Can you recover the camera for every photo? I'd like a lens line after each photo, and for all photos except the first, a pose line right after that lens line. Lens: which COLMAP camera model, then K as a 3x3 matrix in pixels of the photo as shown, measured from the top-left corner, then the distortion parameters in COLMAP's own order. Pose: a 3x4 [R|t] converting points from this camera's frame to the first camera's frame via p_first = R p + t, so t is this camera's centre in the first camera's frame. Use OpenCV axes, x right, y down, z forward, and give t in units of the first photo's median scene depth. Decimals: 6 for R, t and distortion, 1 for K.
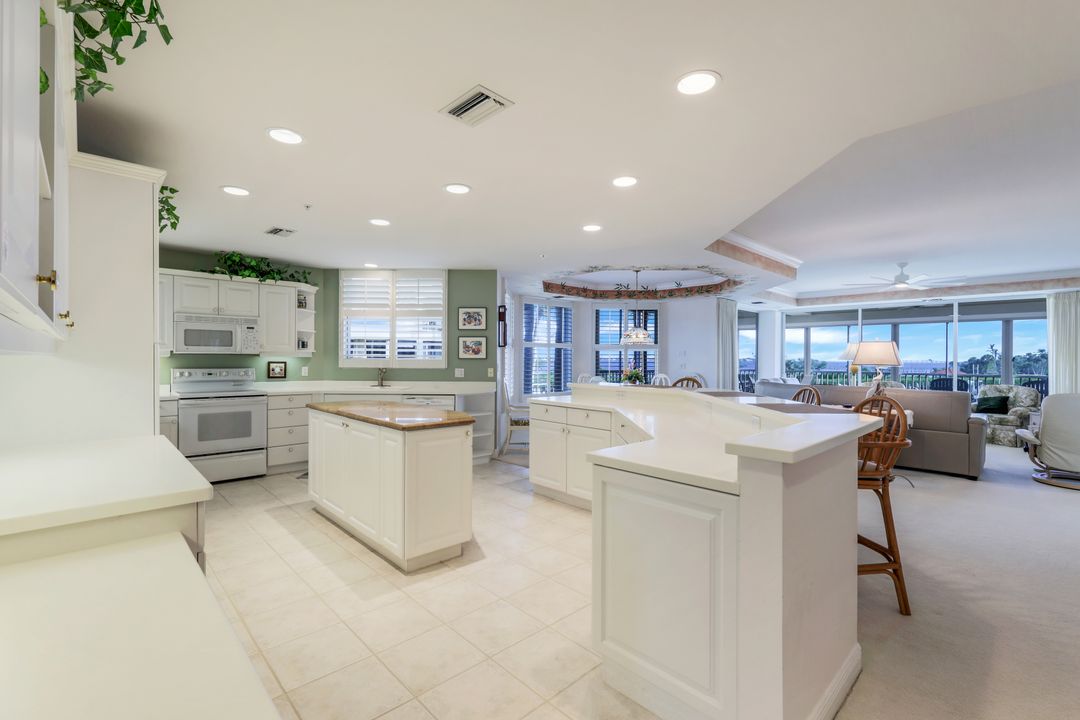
lens RADIAL K [[479.3, 0, 534.9], [0, 479.3, 358.6], [0, 0, 1]] dist [0.004060, 0.000981]
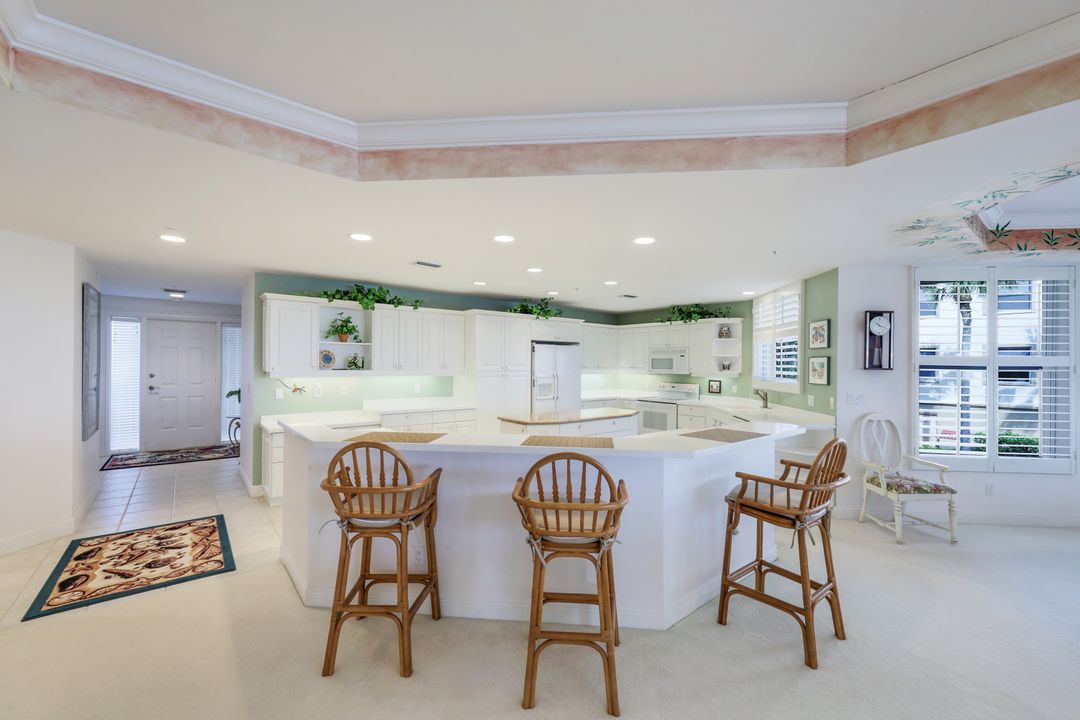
lens RADIAL K [[435.1, 0, 543.9], [0, 435.1, 360.8], [0, 0, 1]] dist [0.000232, -0.000588]
pose [[-0.068150, -0.013973, -0.997577, 0.631893], [-0.008718, 0.999872, -0.013410, -0.025102], [0.997637, 0.007783, -0.068263, 0.588690]]
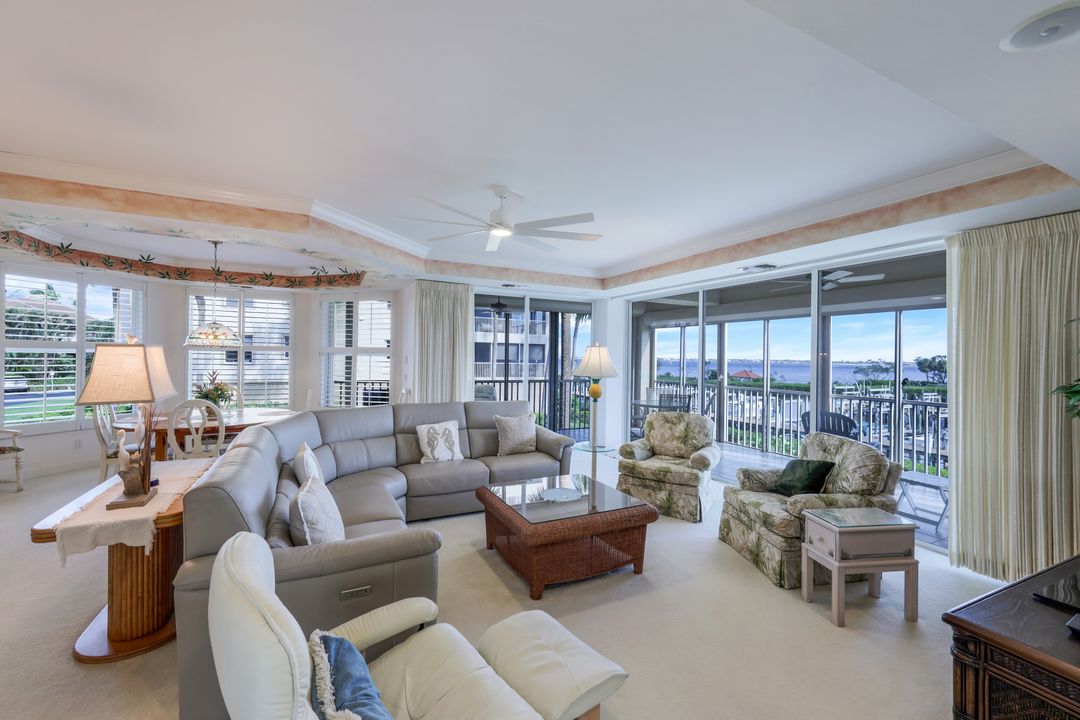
lens RADIAL K [[435.1, 0, 549.1], [0, 435.1, 355.5], [0, 0, 1]] dist [0.000232, -0.000588]
pose [[0.958642, 0.007806, -0.284509, 1.060086], [-0.009172, 0.999952, -0.003468, -0.024797], [0.284468, 0.005934, 0.958667, 0.655438]]
